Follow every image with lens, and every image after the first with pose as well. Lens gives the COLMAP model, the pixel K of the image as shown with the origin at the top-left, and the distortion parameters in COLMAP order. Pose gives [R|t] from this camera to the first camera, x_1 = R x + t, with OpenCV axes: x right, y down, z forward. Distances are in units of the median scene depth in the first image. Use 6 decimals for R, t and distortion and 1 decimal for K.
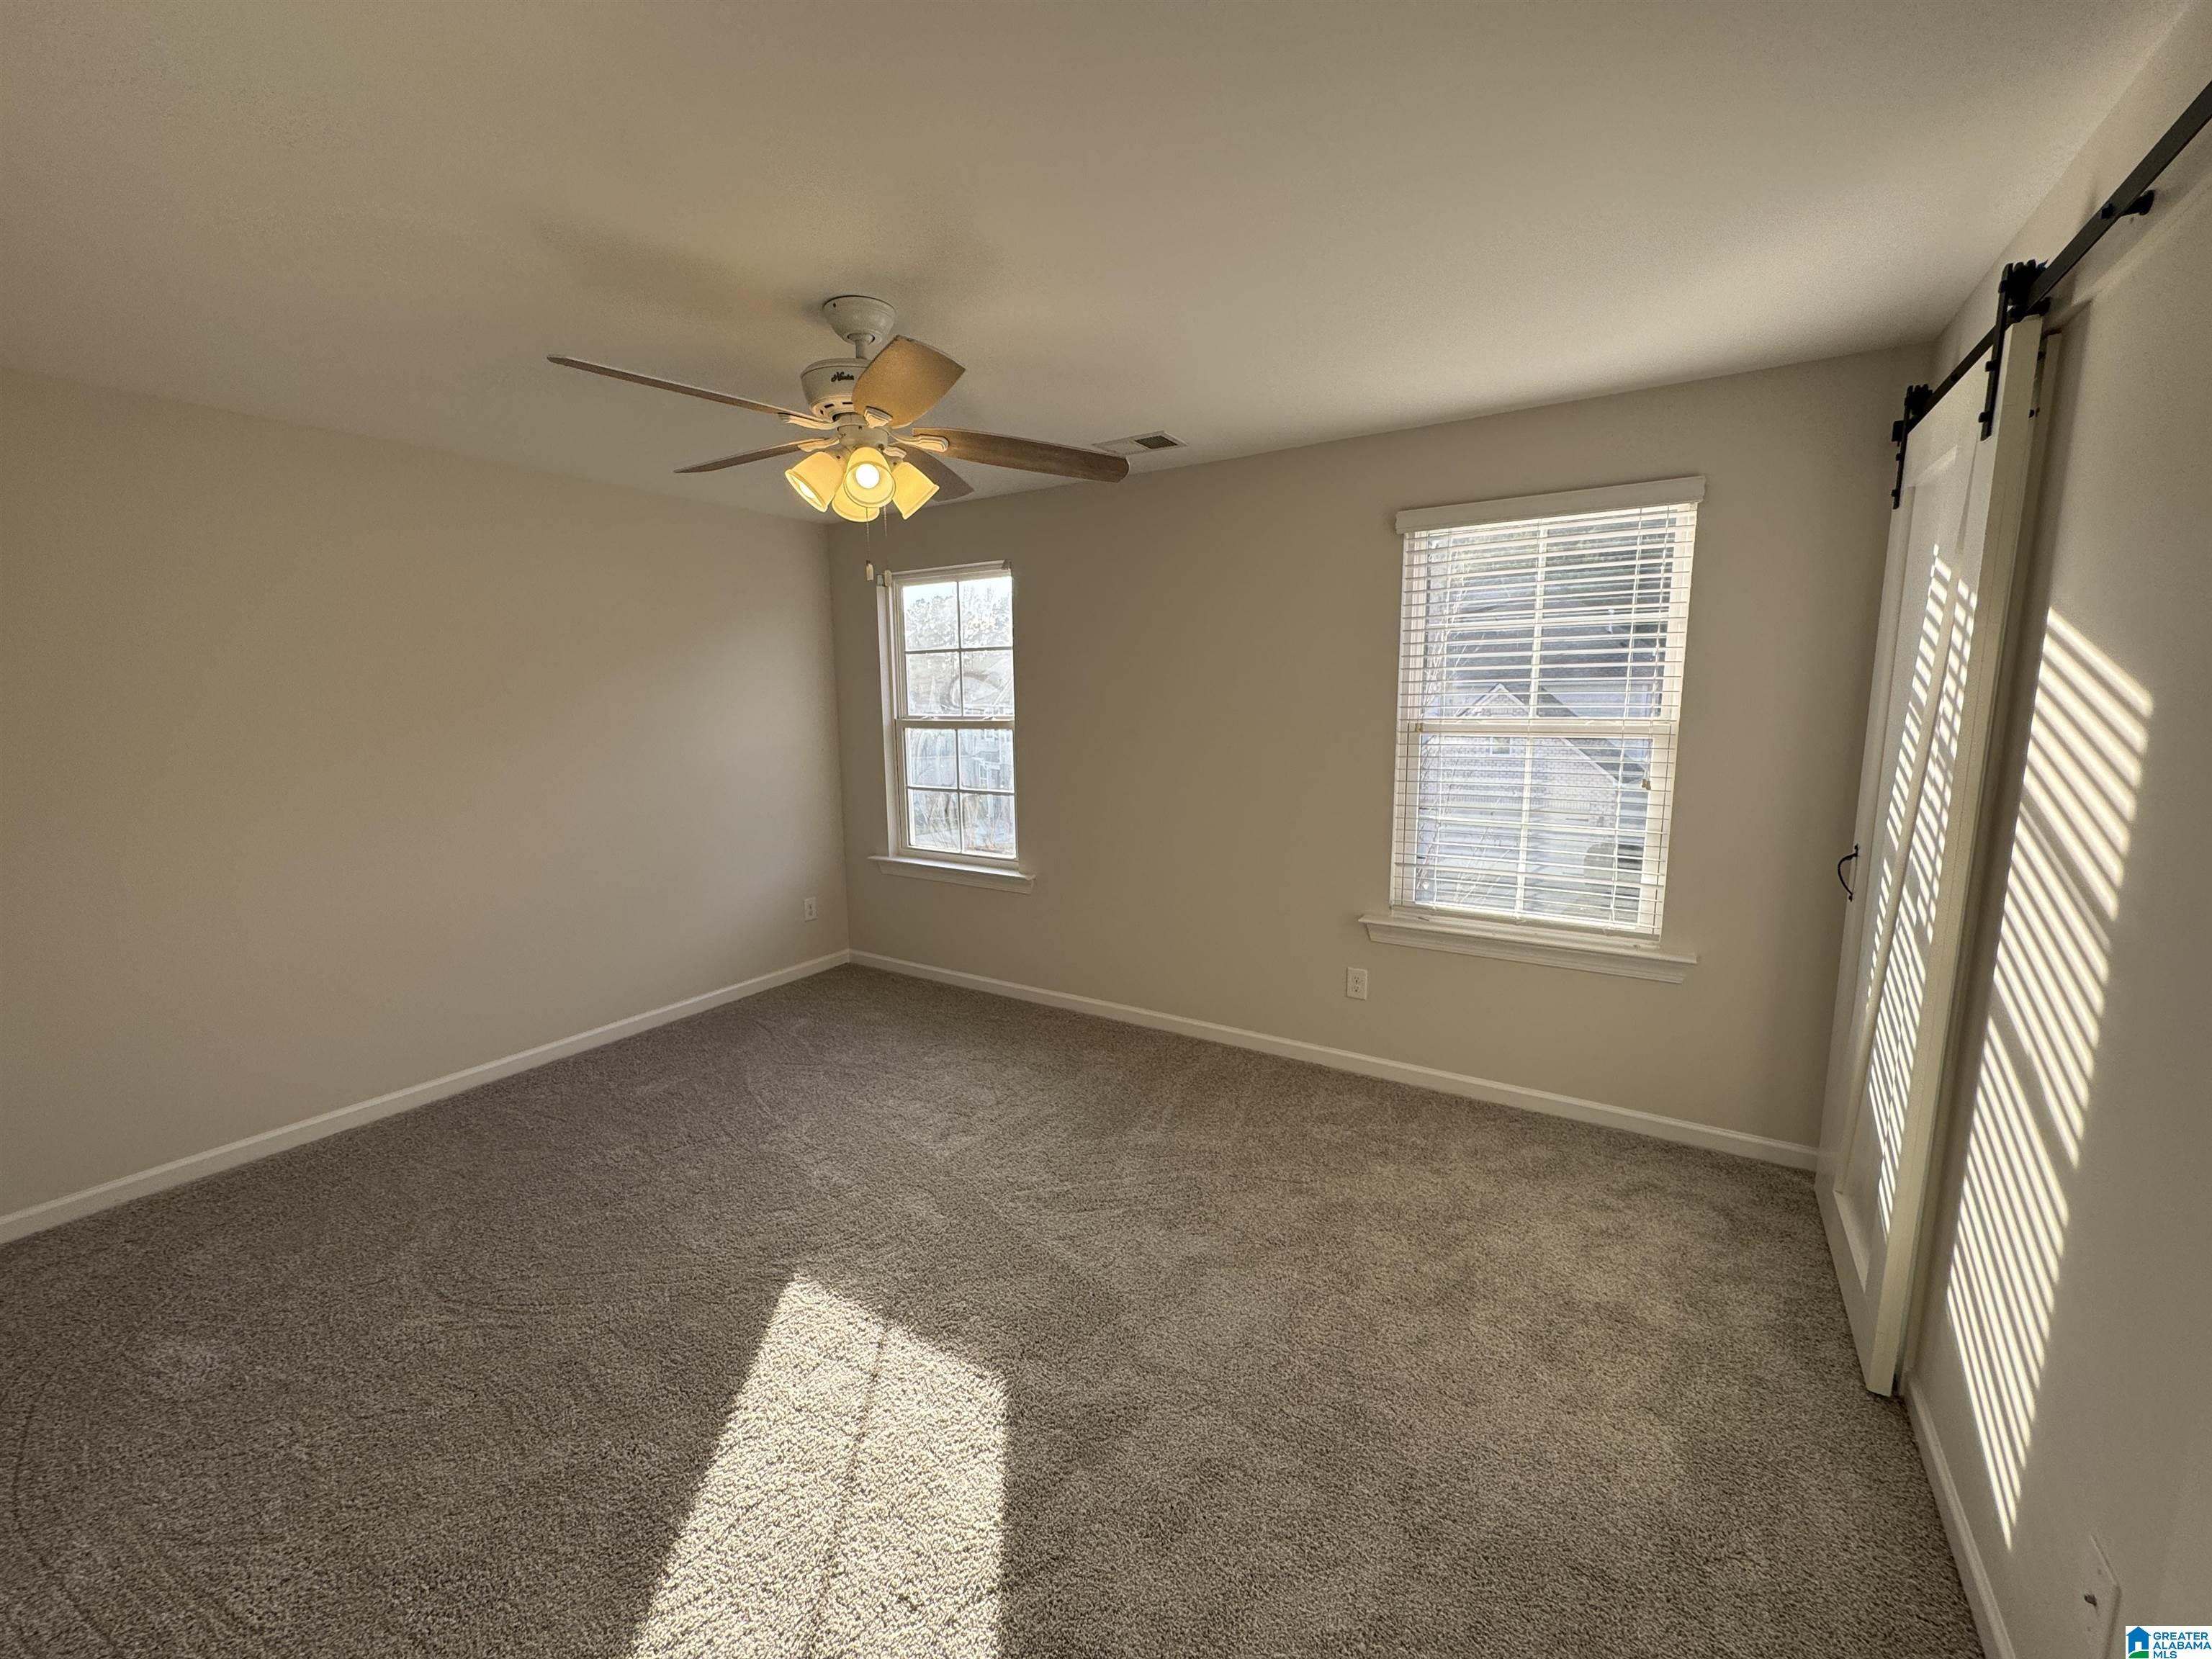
lens RADIAL K [[892.0, 0, 1106.0], [0, 892.0, 829.5], [0, 0, 1]] dist [-0.000938, -0.000092]
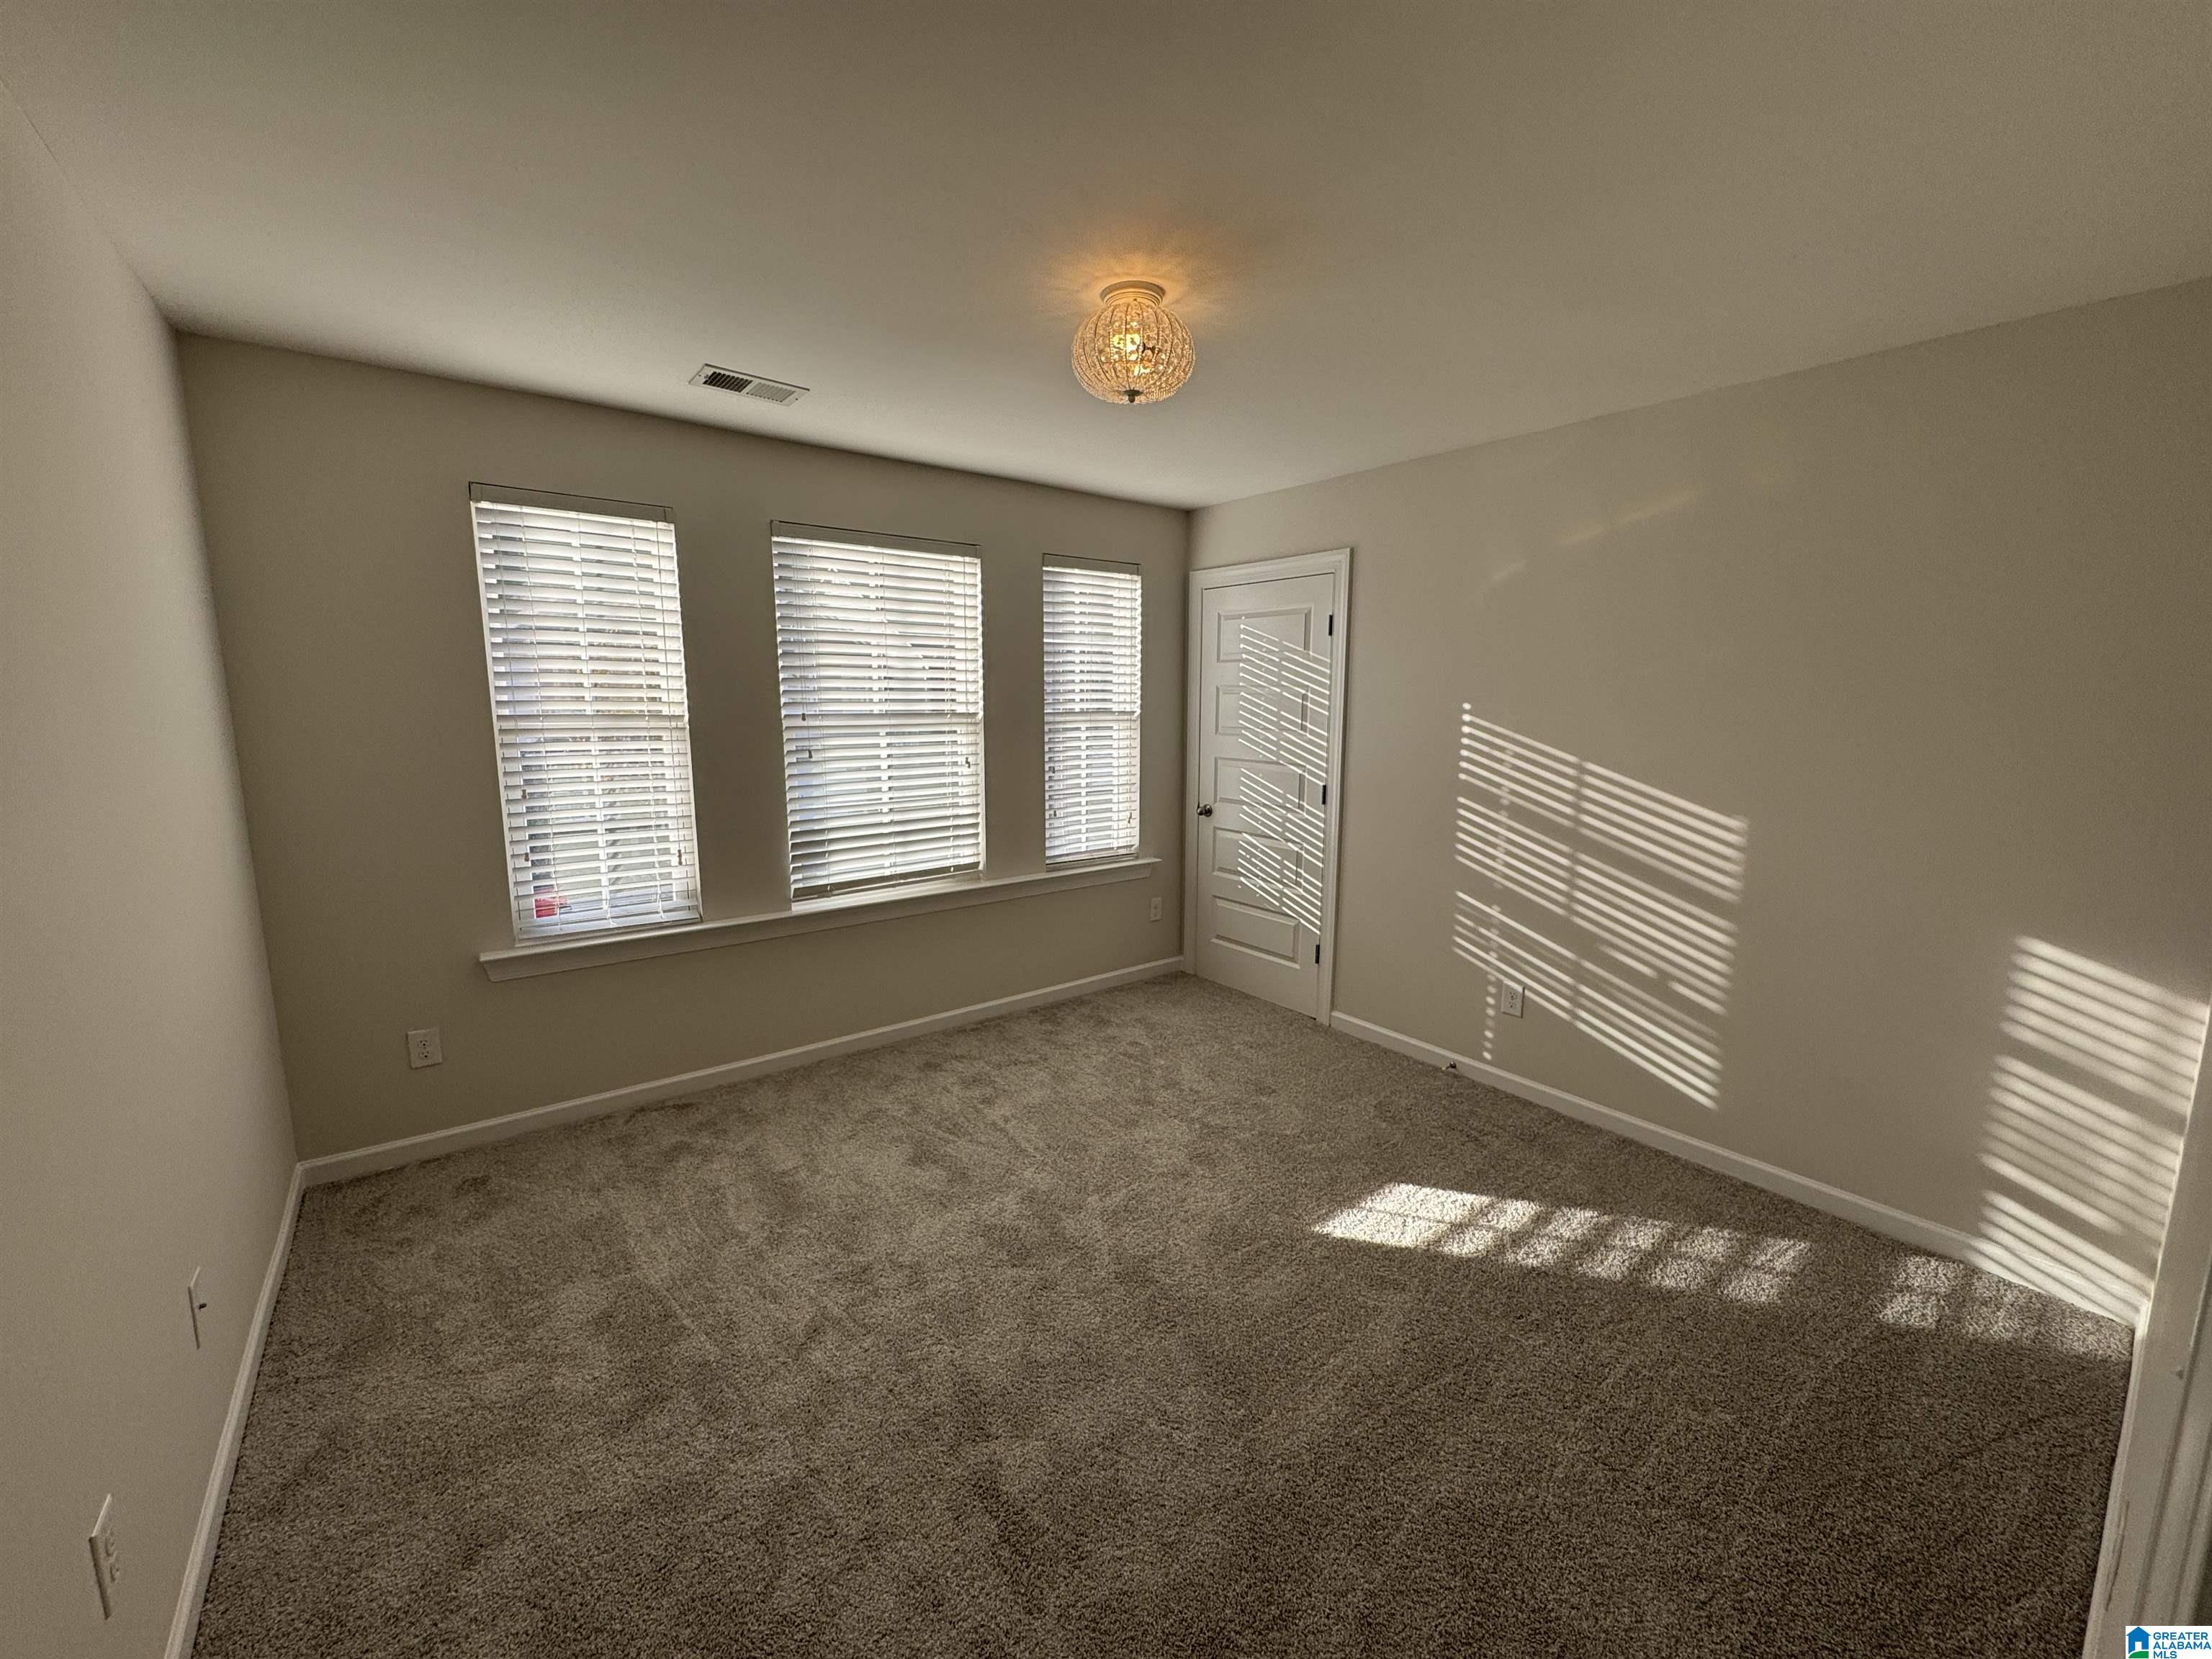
lens RADIAL K [[879.4, 0, 1106.0], [0, 879.4, 829.5], [0, 0, 1]] dist [-0.001903, -0.000214]
pose [[0.340073, -0.128640, 0.931559, -0.855618], [0.125366, 0.987959, 0.090662, -0.066845], [-0.932005, 0.085954, 0.352106, 0.502936]]
